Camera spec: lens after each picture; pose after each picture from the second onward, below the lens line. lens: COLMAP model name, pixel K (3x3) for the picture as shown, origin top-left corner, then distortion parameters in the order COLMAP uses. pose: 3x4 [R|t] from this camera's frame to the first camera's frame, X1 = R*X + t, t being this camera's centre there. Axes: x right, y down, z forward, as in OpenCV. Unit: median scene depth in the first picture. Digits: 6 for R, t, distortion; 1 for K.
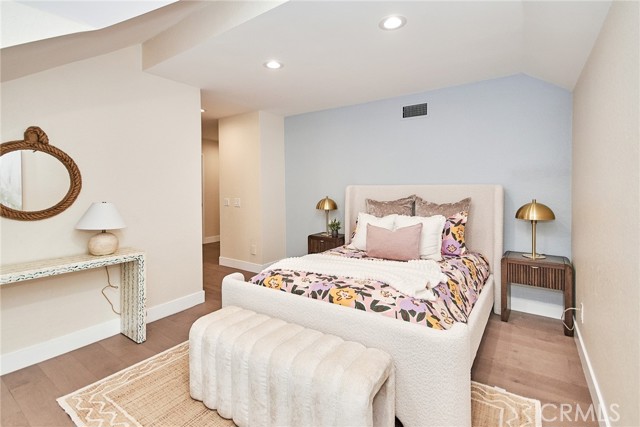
lens RADIAL K [[294.4, 0, 315.0], [0, 294.4, 199.1], [0, 0, 1]] dist [-0.000813, -0.000787]
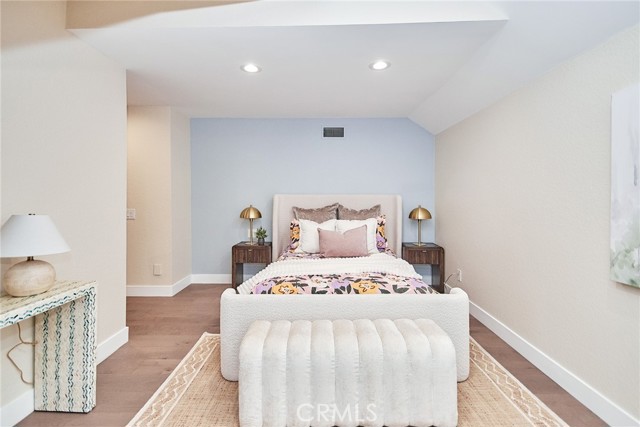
lens RADIAL K [[294.4, 0, 315.0], [0, 294.4, 199.1], [0, 0, 1]] dist [-0.000813, -0.000787]
pose [[0.826827, 0.003284, 0.562447, -0.461211], [0.015046, 0.999496, -0.027954, 0.003288], [-0.562255, 0.031576, 0.826361, 0.077763]]
